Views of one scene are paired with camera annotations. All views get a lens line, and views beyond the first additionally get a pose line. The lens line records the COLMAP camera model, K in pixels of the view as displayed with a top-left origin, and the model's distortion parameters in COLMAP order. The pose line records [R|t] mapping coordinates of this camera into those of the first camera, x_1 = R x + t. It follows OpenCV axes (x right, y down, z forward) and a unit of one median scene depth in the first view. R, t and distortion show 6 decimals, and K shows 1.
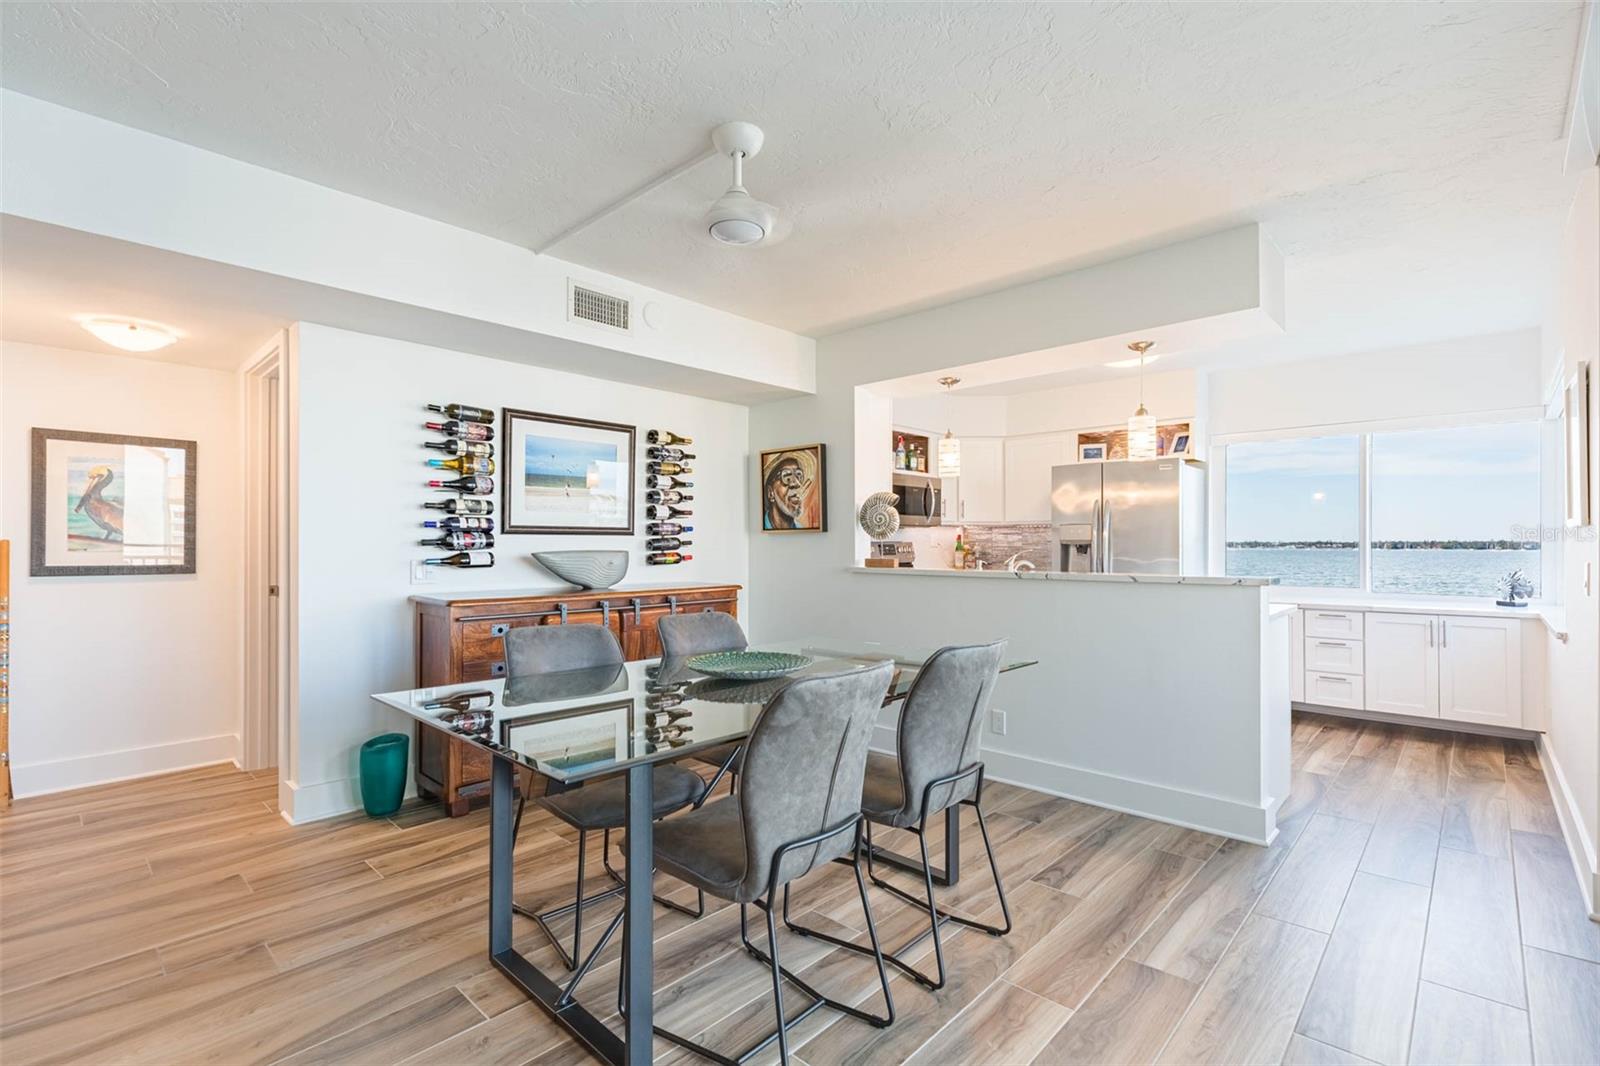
lens RADIAL K [[719.5, 0, 805.3], [0, 719.5, 549.3], [0, 0, 1]] dist [0.005517, -0.000665]
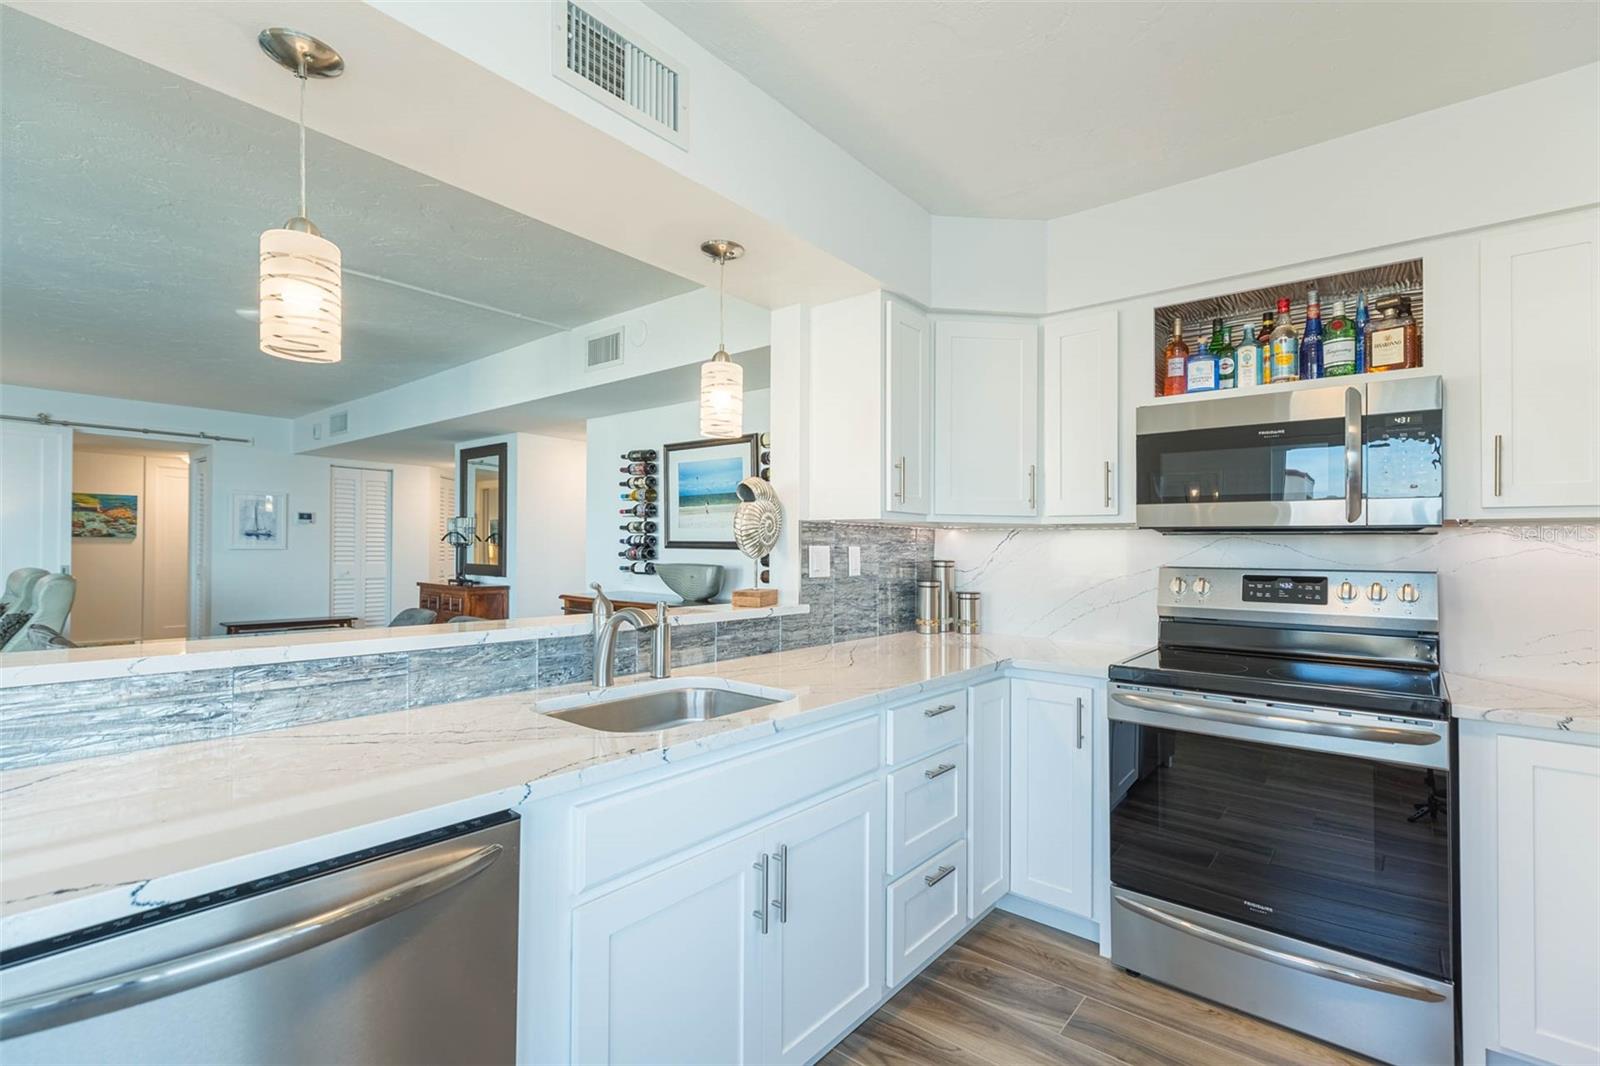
lens RADIAL K [[719.5, 0, 804.9], [0, 719.5, 544.7], [0, 0, 1]] dist [0.005517, -0.000665]
pose [[0.059932, -0.003352, -0.998197, 0.689002], [-0.022612, 0.999733, -0.004715, -0.023160], [0.997946, 0.022854, 0.059840, 0.997365]]
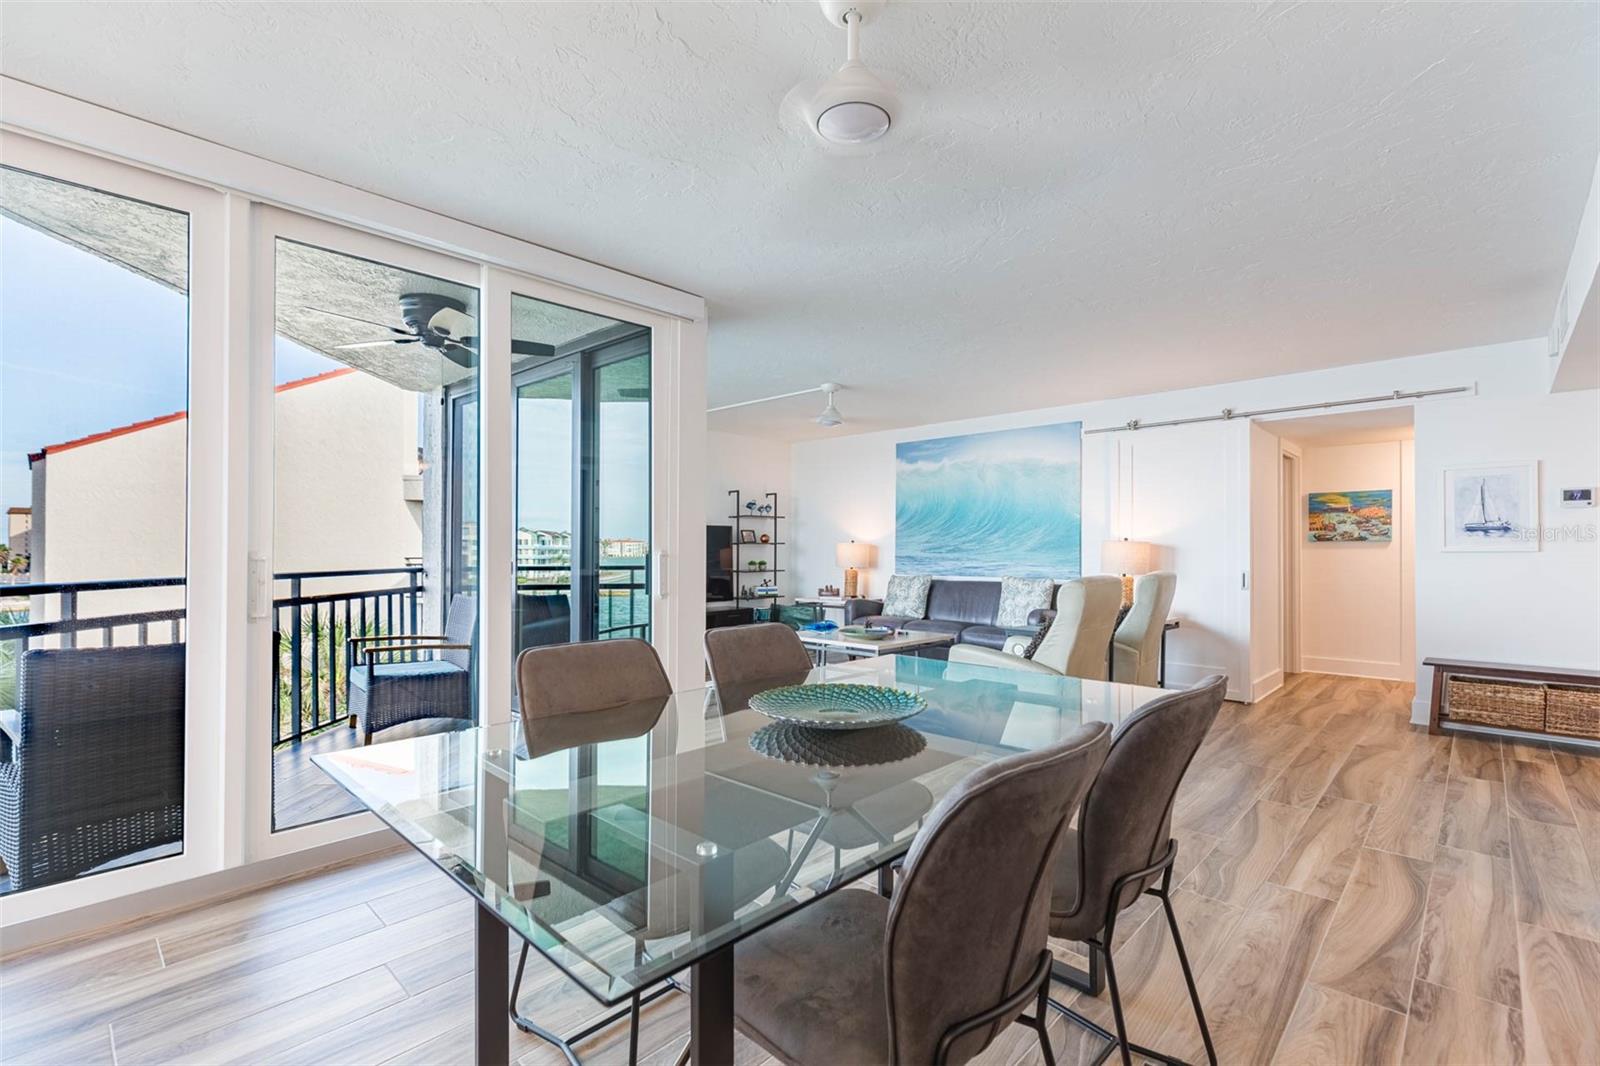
lens RADIAL K [[719.5, 0, 801.8], [0, 719.5, 545.5], [0, 0, 1]] dist [0.005517, -0.000665]
pose [[-0.999968, -0.001193, 0.007882, -0.021480], [-0.001179, 0.999998, 0.001781, -0.002933], [-0.007884, 0.001772, -0.999967, 0.925266]]
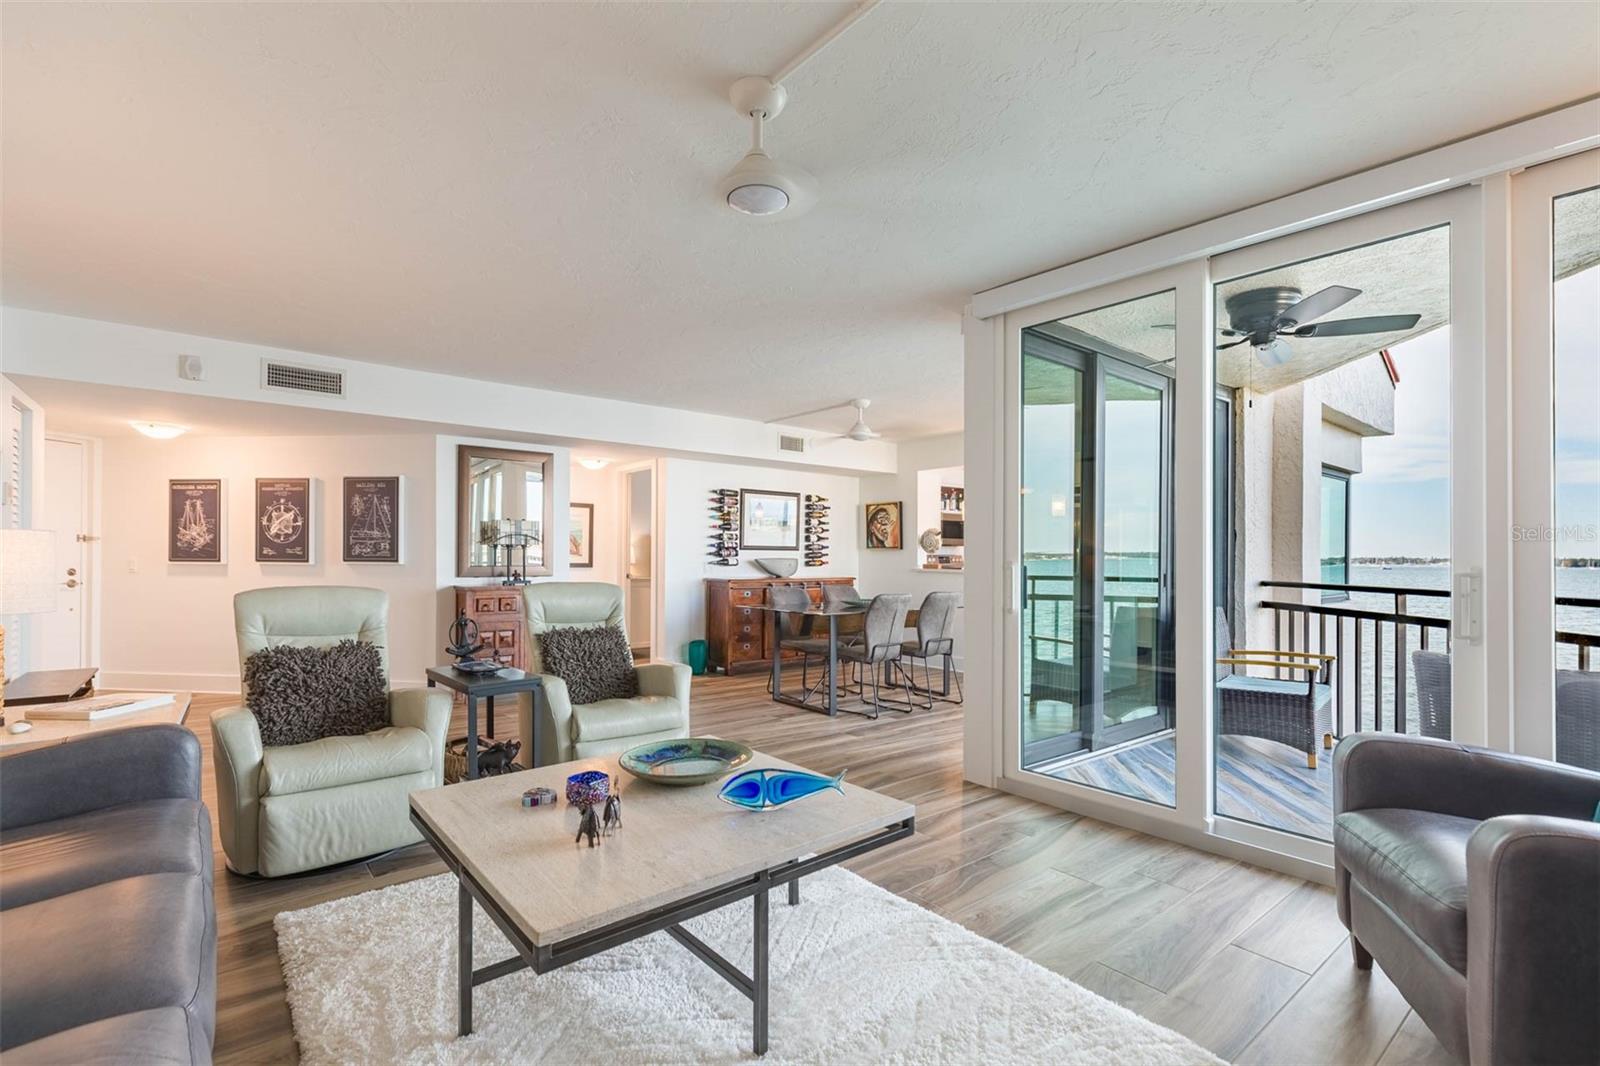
lens RADIAL K [[719.5, 0, 808.5], [0, 719.5, 546.4], [0, 0, 1]] dist [0.005517, -0.000665]
pose [[0.991222, 0.005509, -0.132095, 0.036003], [-0.008359, 0.999744, -0.021033, 0.008850], [0.131946, 0.021952, 0.991014, -0.856867]]
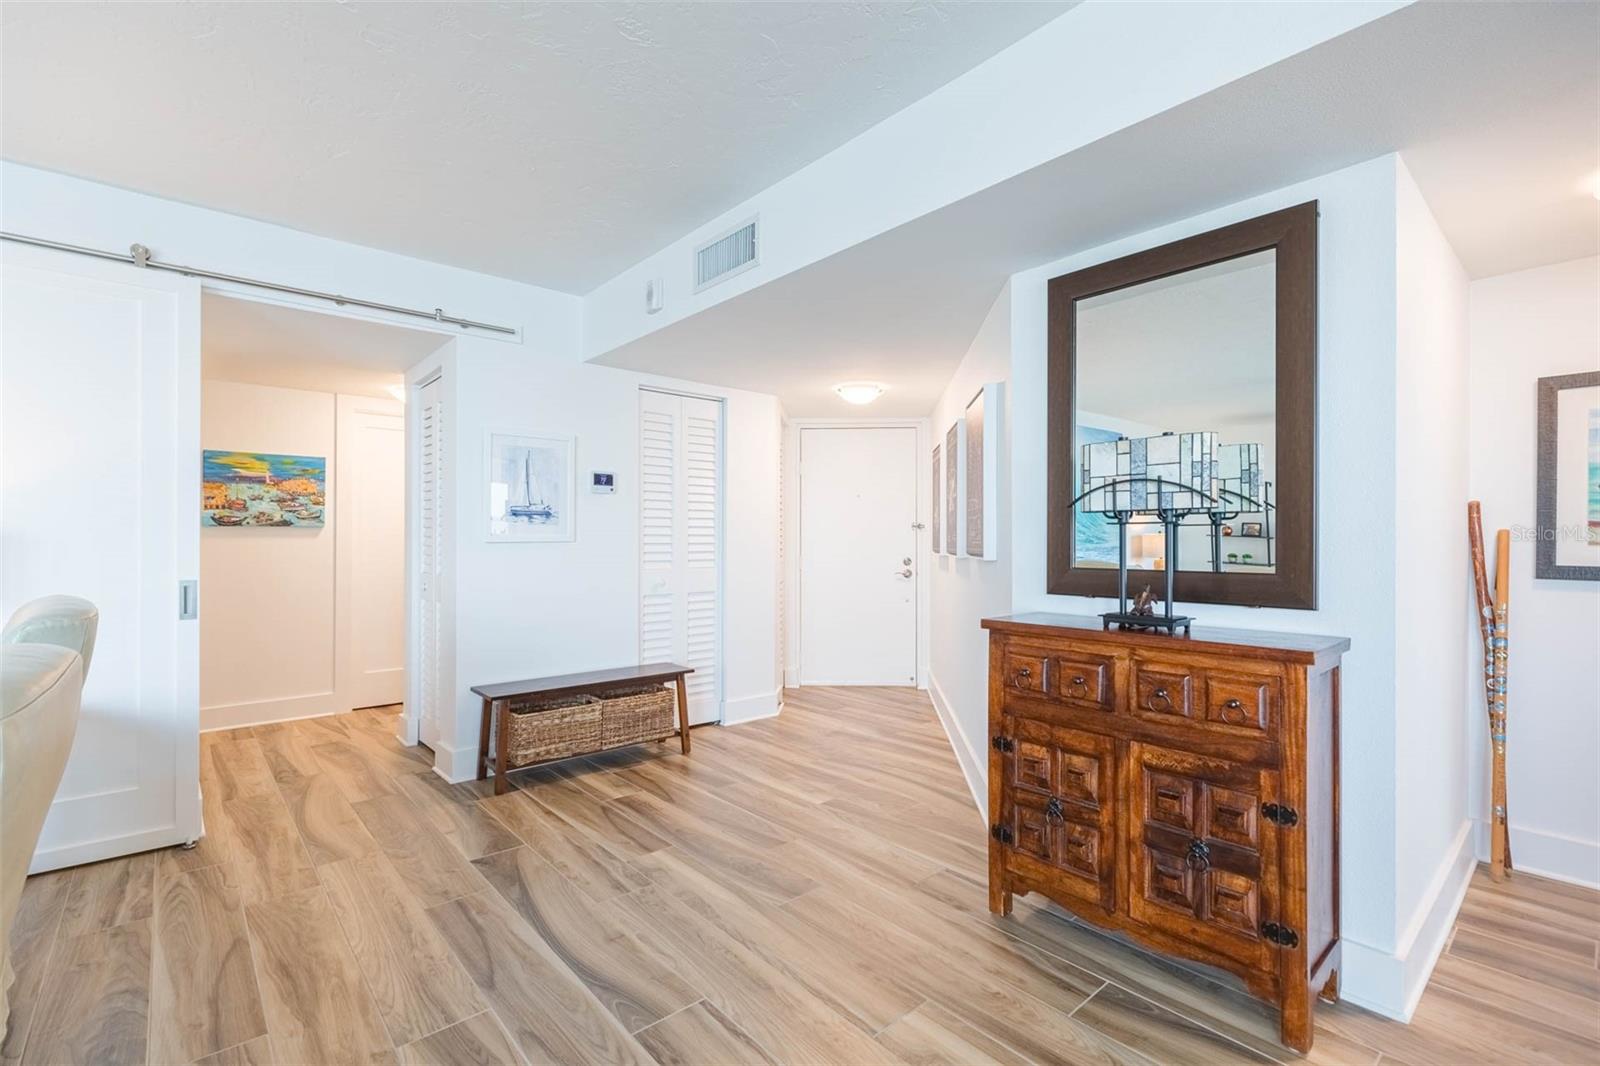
lens RADIAL K [[719.5, 0, 806.3], [0, 719.5, 538.0], [0, 0, 1]] dist [0.005517, -0.000665]
pose [[-0.093327, -0.003336, -0.995630, -0.206583], [-0.007439, 0.999969, -0.002653, 0.002616], [0.995608, 0.007159, -0.093349, 0.256424]]
